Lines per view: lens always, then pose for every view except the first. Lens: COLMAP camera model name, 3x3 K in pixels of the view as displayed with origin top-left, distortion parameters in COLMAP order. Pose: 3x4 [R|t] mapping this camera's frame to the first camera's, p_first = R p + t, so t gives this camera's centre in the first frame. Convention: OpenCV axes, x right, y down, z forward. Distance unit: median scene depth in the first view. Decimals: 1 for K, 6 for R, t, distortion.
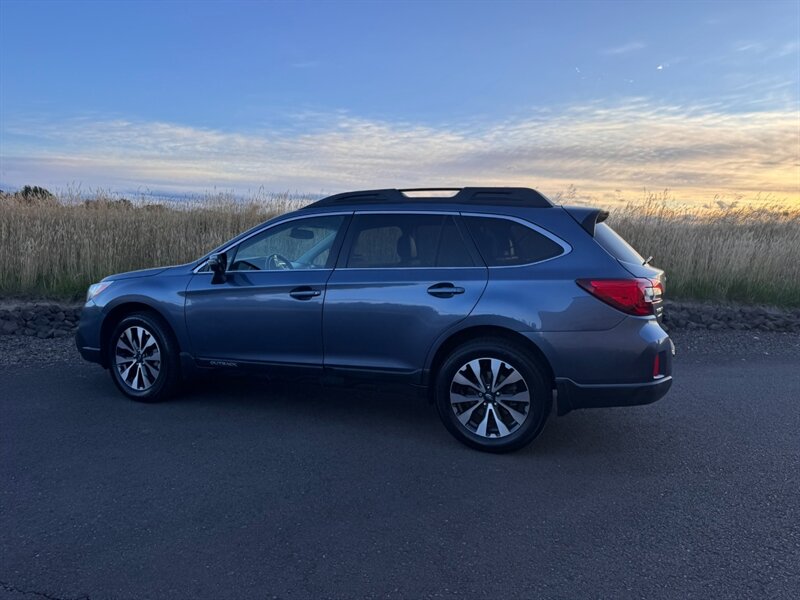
lens RADIAL K [[616.6, 0, 353.5], [0, 616.6, 346.9], [0, 0, 1]] dist [0.072414, -0.060659]
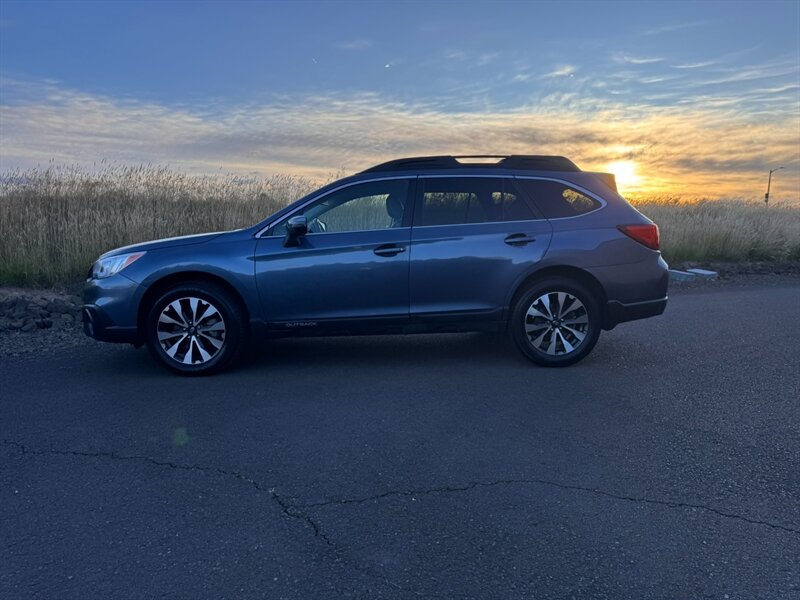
lens RADIAL K [[606.3, 0, 398.0], [0, 606.3, 363.8], [0, 0, 1]] dist [0.080951, -0.101990]
pose [[0.894529, -0.119931, 0.430620, -0.558305], [0.098102, 0.992522, 0.072637, 0.036843], [-0.436112, -0.022732, 0.899605, 0.012625]]
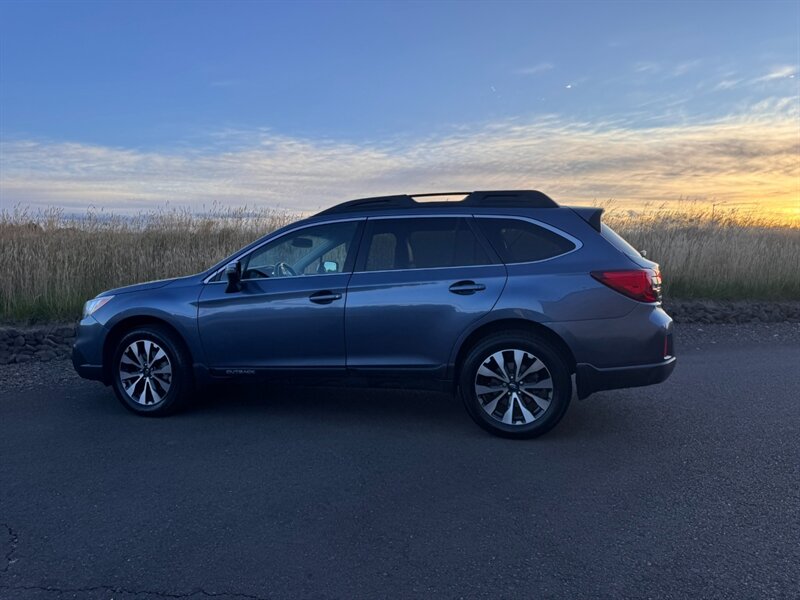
lens RADIAL K [[620.8, 0, 360.0], [0, 620.8, 345.7], [0, 0, 1]] dist [0.090582, -0.104994]
pose [[0.991946, -0.048651, 0.116941, -0.146281], [0.052067, 0.998296, -0.026332, 0.023337], [-0.115461, 0.032209, 0.992790, -0.028837]]
